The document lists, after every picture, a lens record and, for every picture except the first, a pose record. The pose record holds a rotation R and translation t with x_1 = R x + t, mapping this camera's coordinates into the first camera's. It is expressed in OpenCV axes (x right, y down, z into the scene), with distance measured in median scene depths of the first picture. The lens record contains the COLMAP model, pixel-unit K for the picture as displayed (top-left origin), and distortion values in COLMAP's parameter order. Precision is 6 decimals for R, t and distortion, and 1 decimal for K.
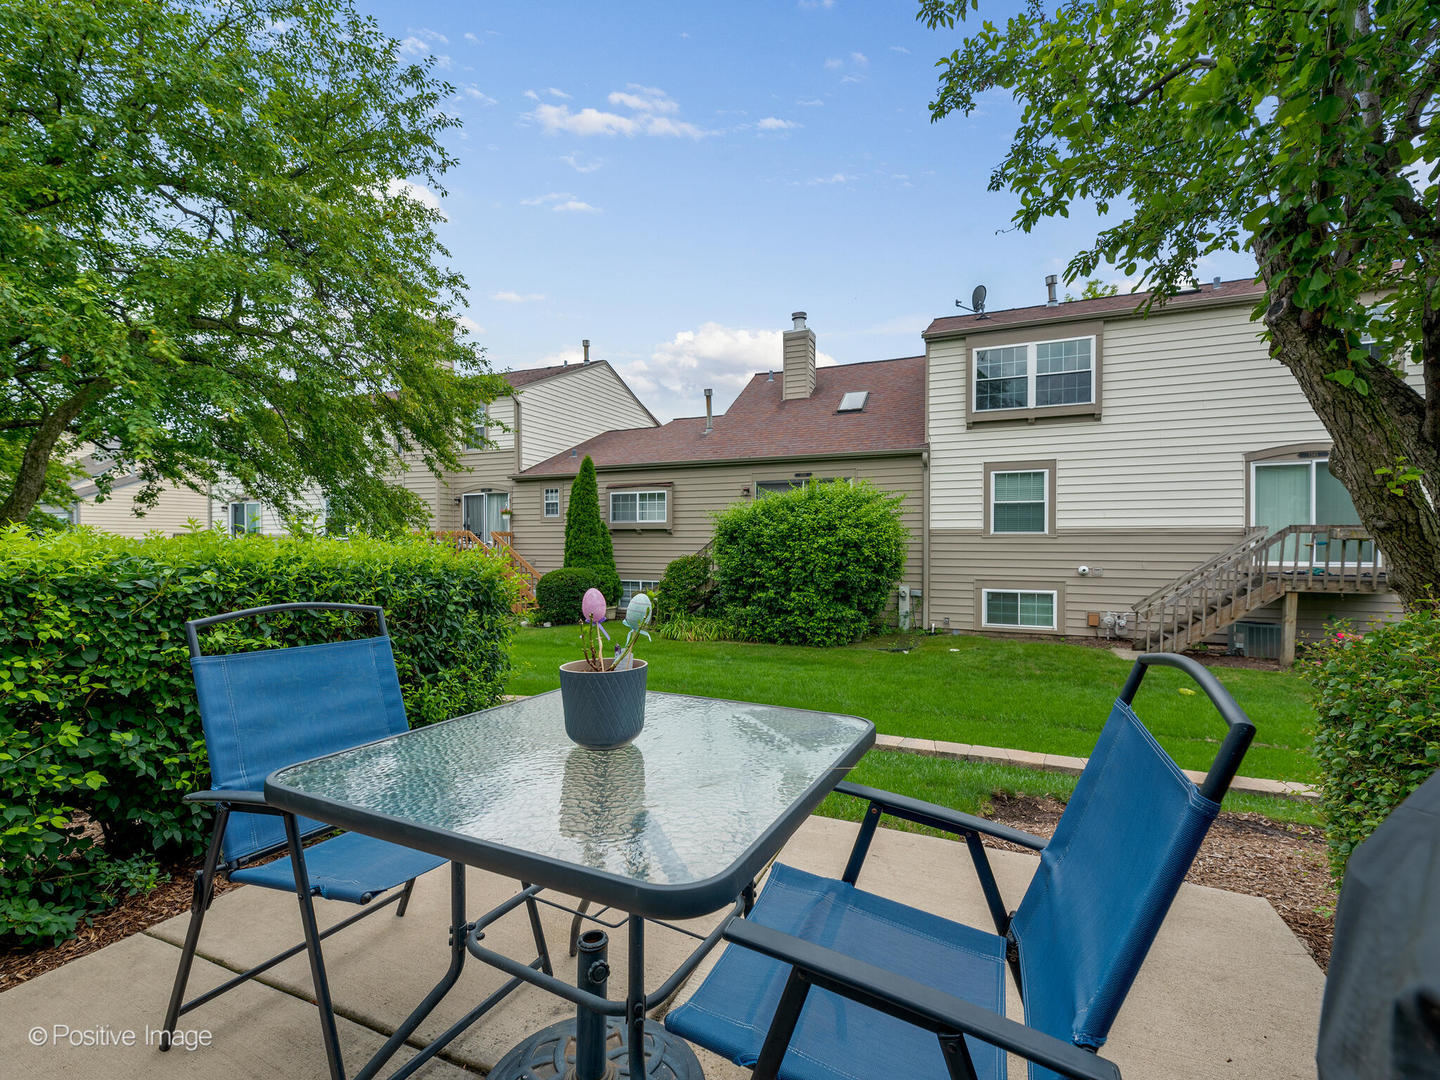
lens RADIAL K [[647.5, 0, 723.8], [0, 647.5, 540.8], [0, 0, 1]] dist [0.012500, -0.003086]
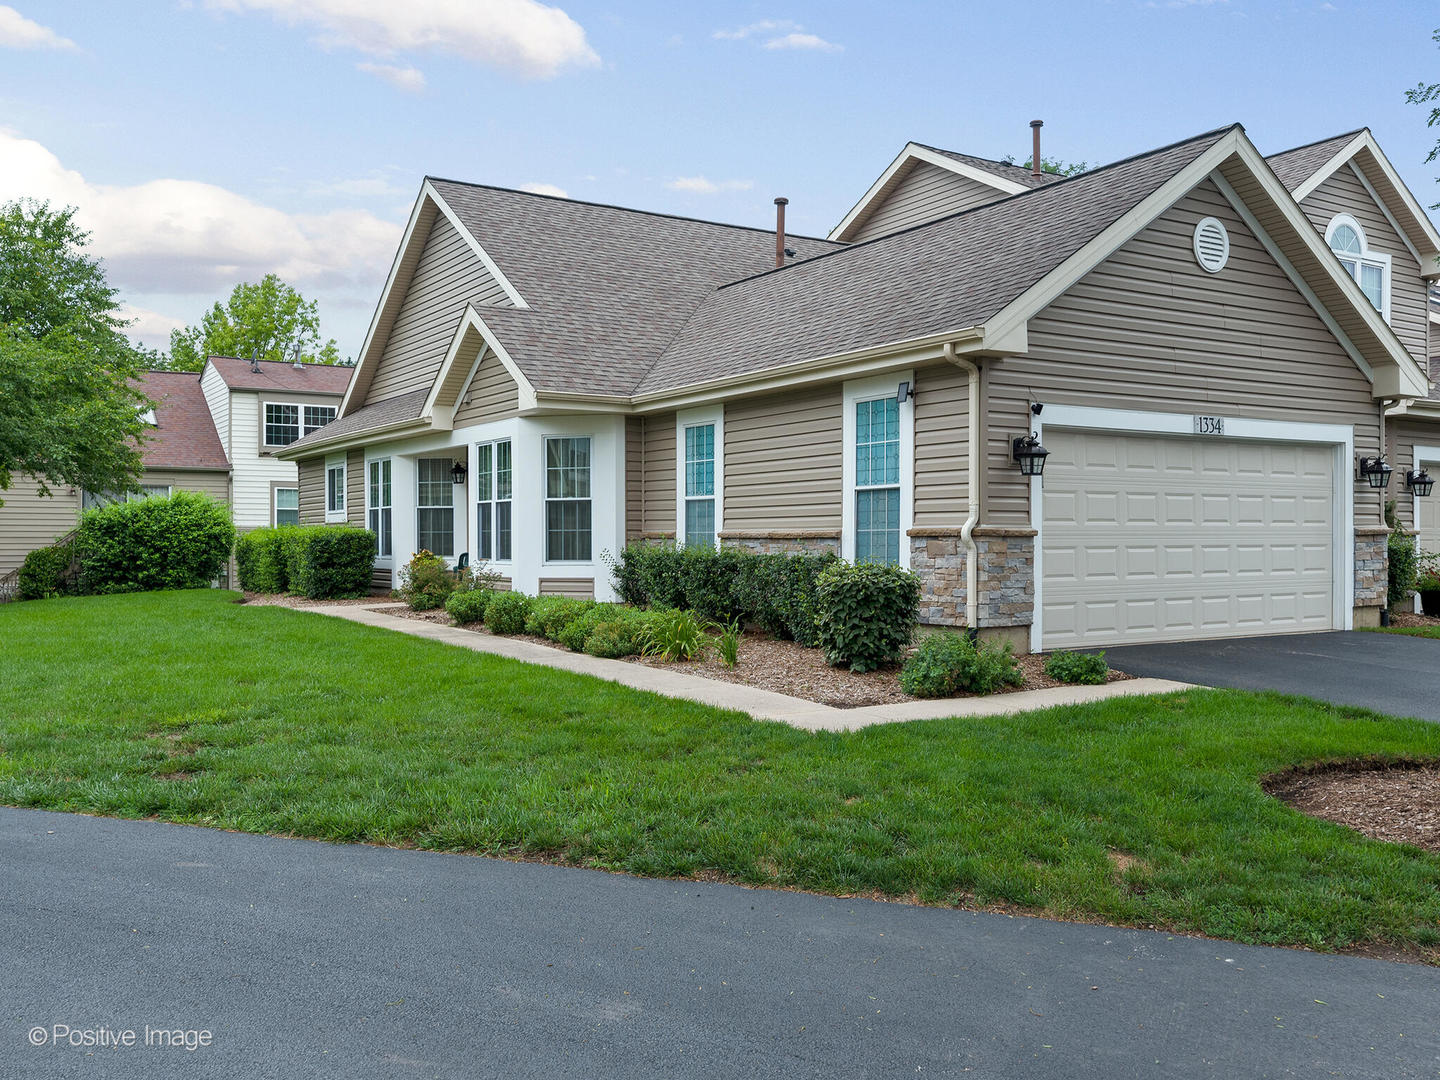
lens RADIAL K [[1306.9, 0, 718.8], [0, 1306.9, 543.4], [0, 0, 1]] dist [0.012806, 0.001183]
pose [[0.571523, -0.002084, 0.820583, -1.435274], [0.002328, 0.999997, 0.000919, 0.018878], [-0.820583, 0.001385, 0.571526, -1.502883]]
